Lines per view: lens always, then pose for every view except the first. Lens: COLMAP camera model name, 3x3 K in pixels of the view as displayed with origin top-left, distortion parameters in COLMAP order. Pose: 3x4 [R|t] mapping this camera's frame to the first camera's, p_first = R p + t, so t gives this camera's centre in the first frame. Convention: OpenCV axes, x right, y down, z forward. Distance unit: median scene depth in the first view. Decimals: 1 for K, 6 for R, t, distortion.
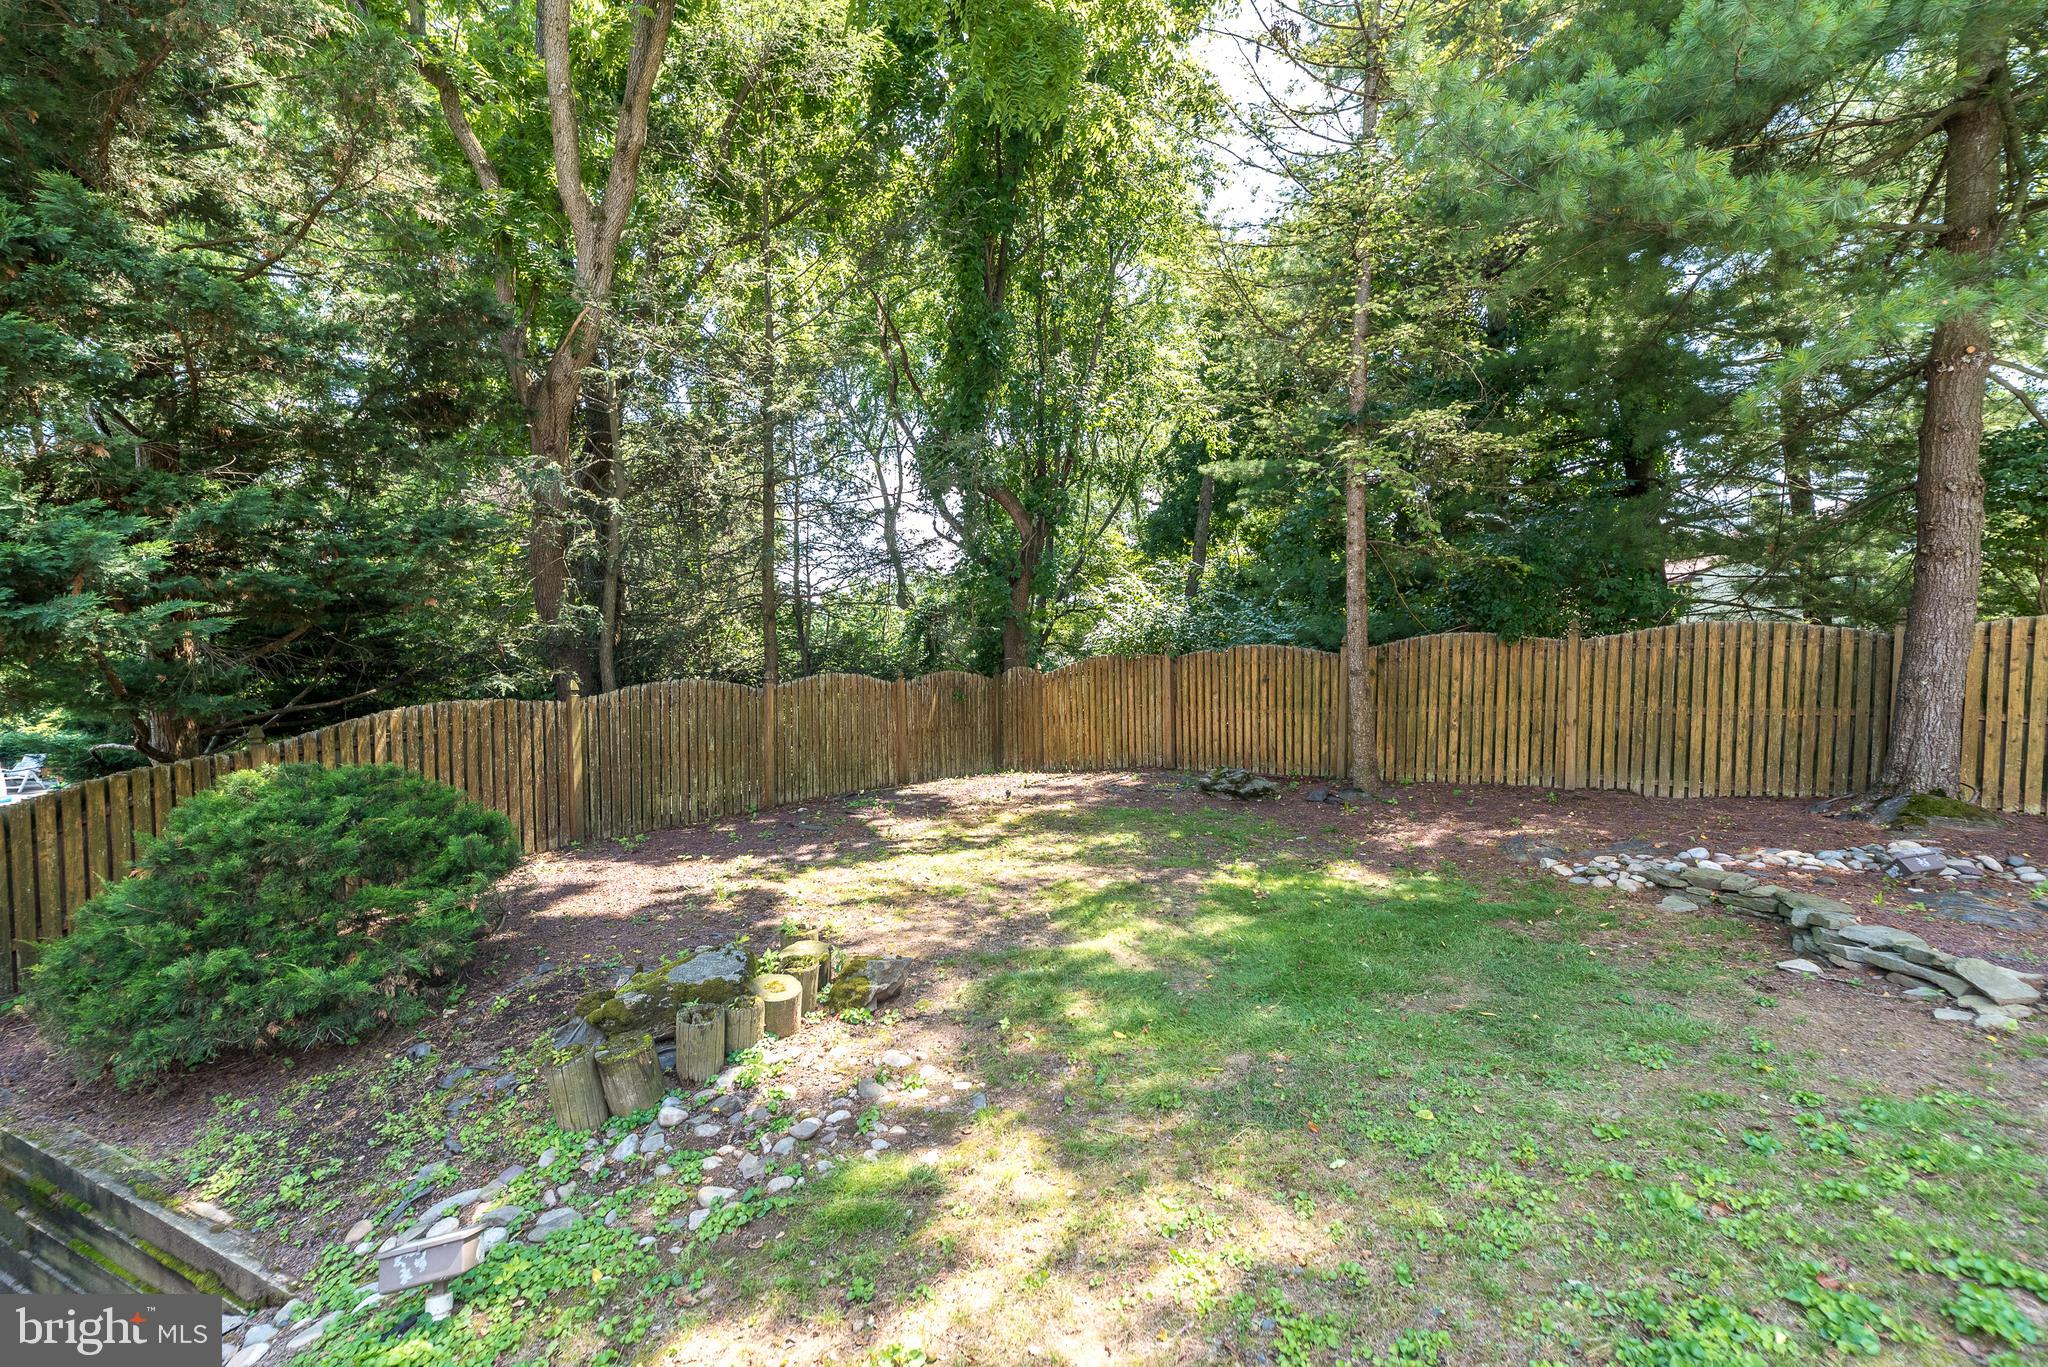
lens RADIAL K [[927.7, 0, 1020.6], [0, 927.7, 689.7], [0, 0, 1]] dist [0.003366, 0.000931]
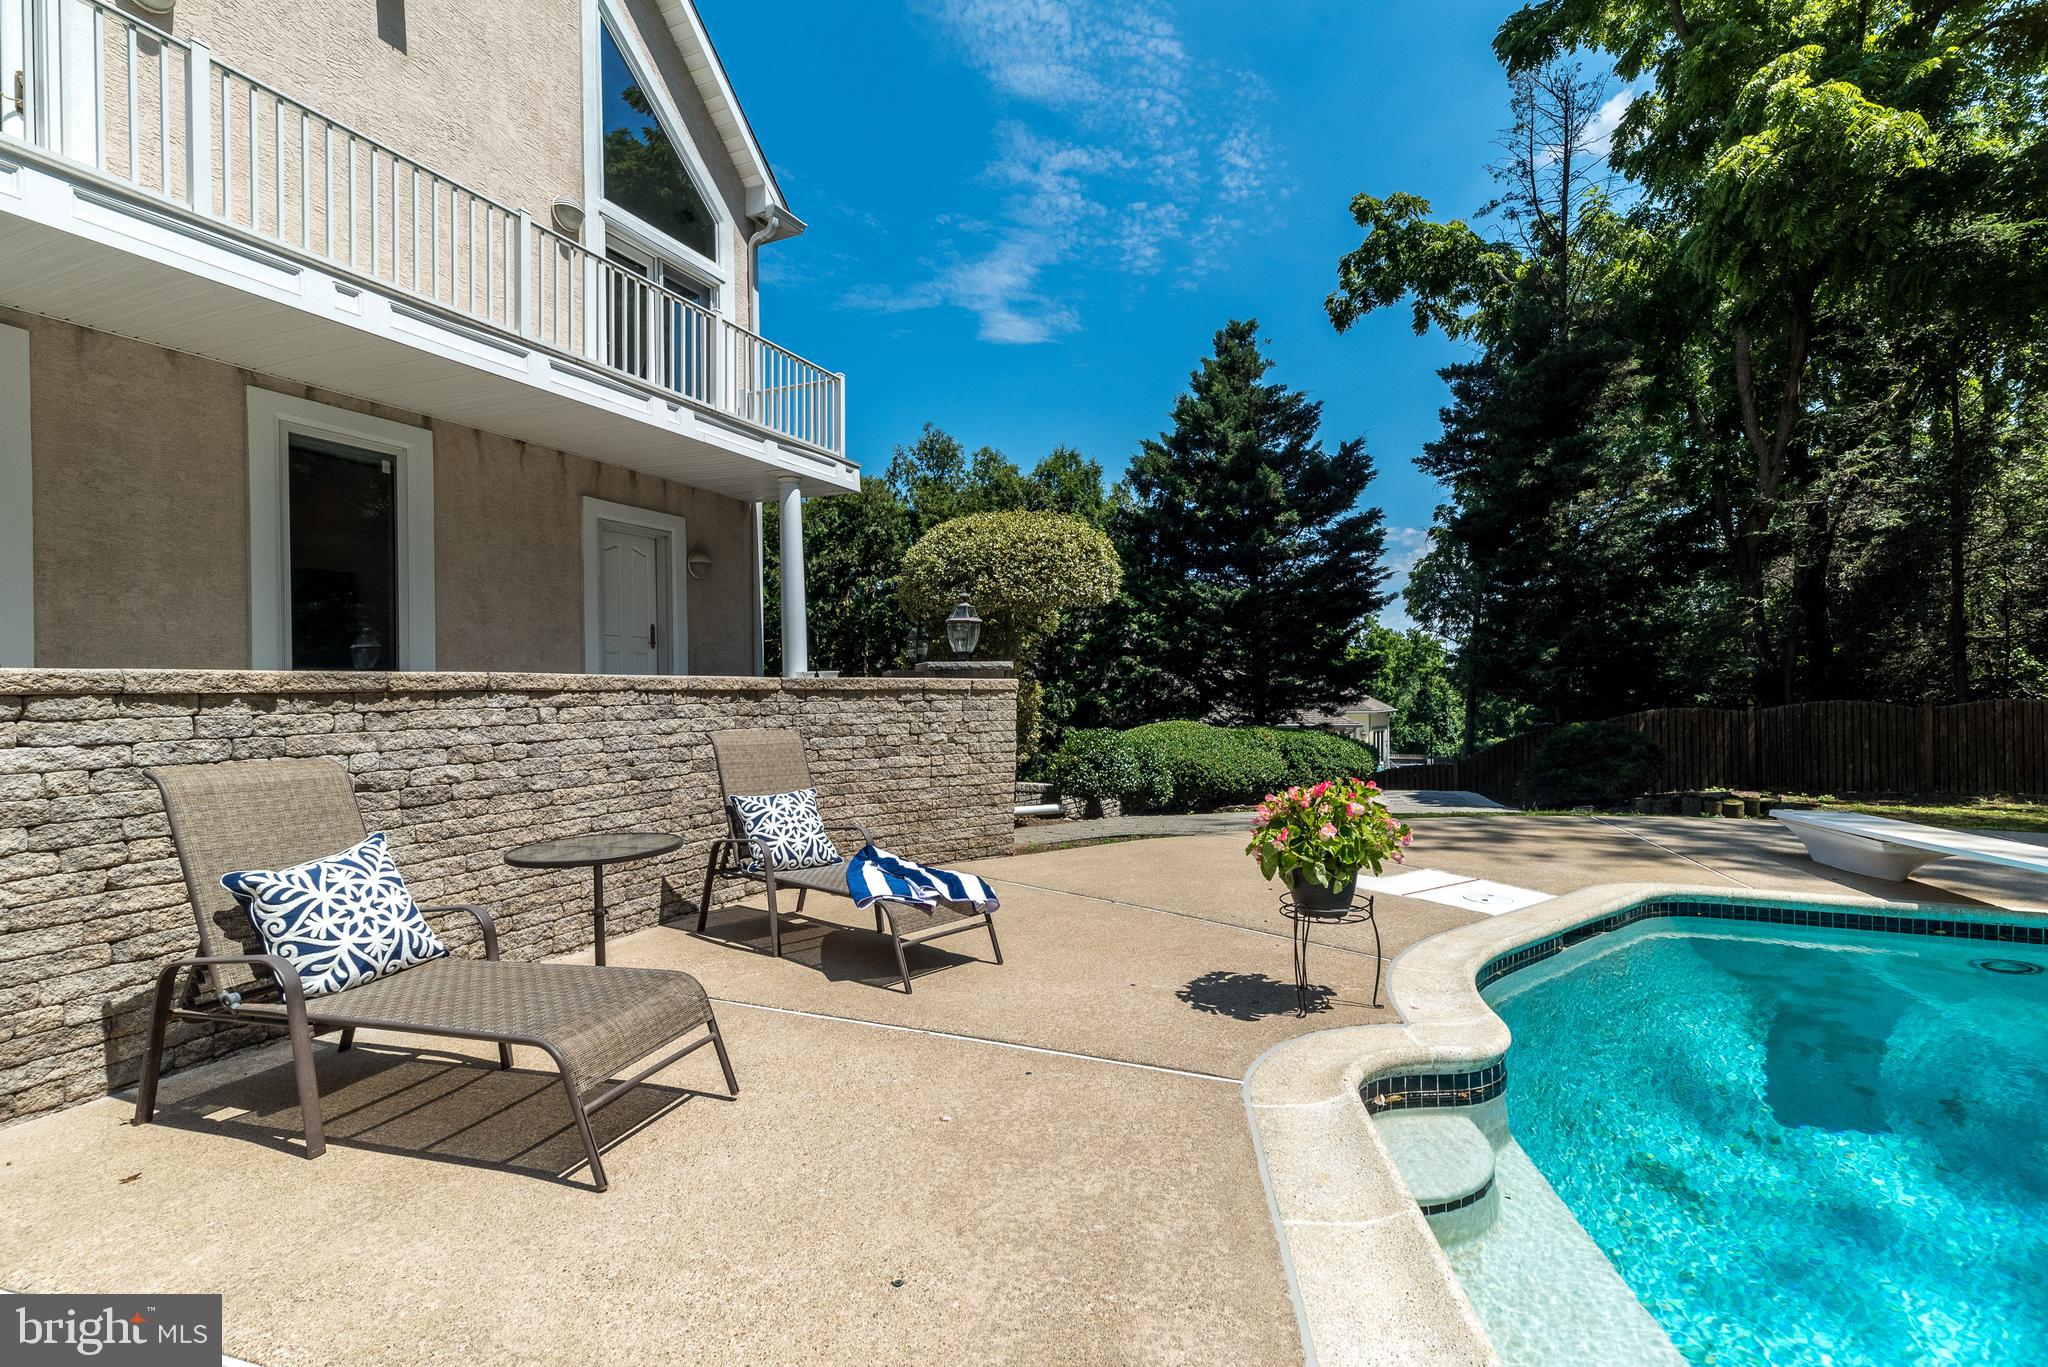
lens RADIAL K [[904.1, 0, 1024.2], [0, 904.1, 689.3], [0, 0, 1]] dist [0.007453, 0.000446]
pose [[0.258723, -0.005419, -0.965936, 1.208537], [-0.041449, 0.999001, -0.016706, 0.080335], [0.965062, 0.044359, 0.258240, -1.167145]]
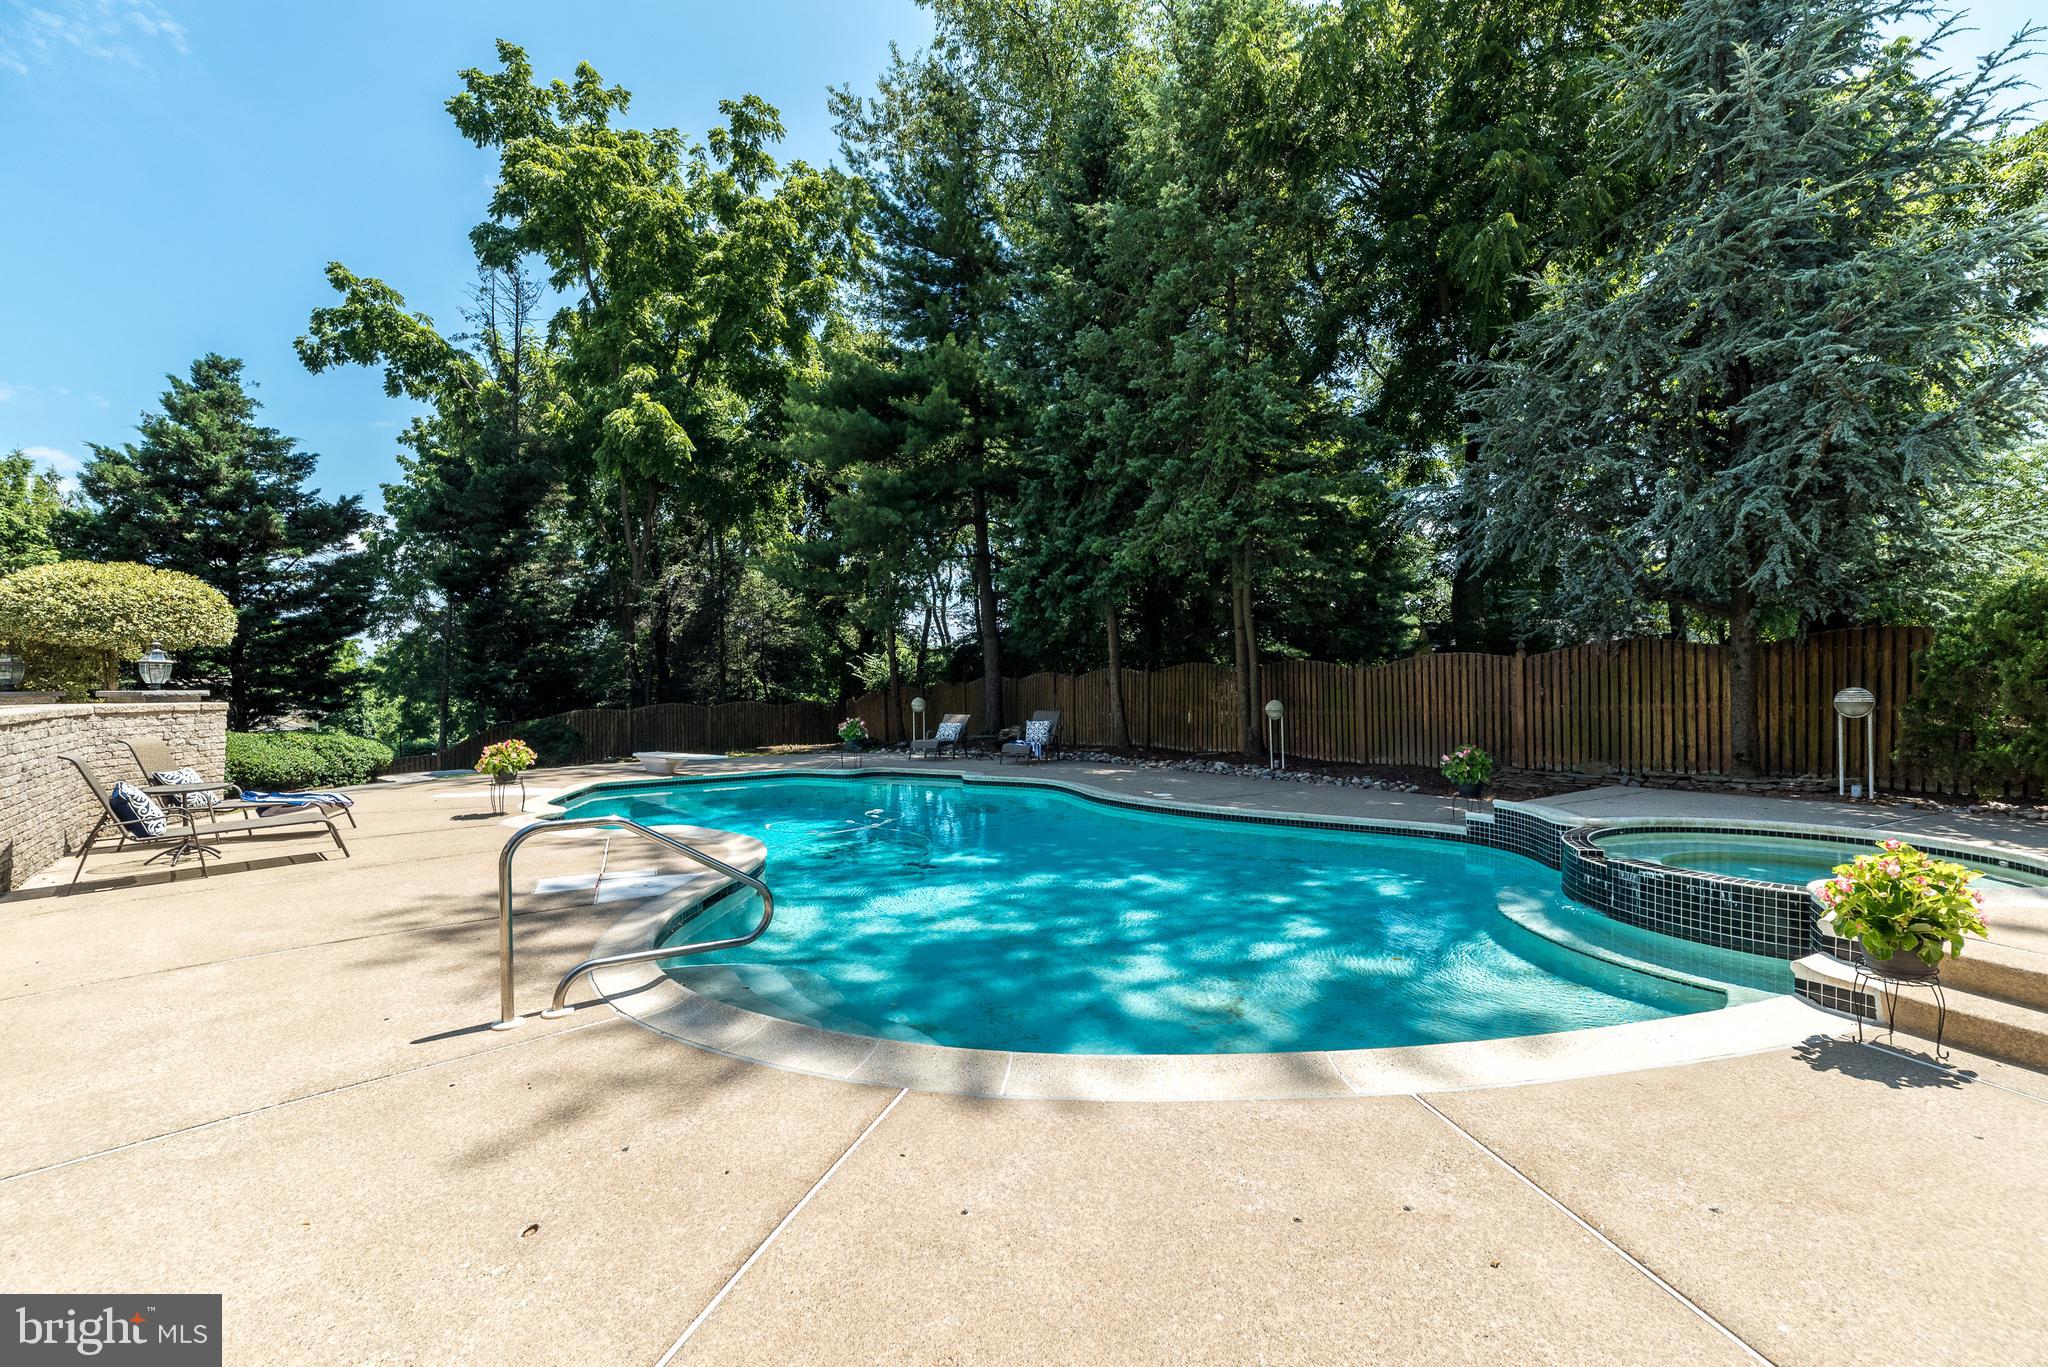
lens RADIAL K [[890.6, 0, 1023.8], [0, 890.6, 690.8], [0, 0, 1]] dist [0.007339, 0.000254]
pose [[0.975665, -0.003885, -0.219234, 1.990506], [-0.005336, 0.999126, -0.041449, 0.090148], [0.219204, 0.041610, 0.974791, -2.204594]]
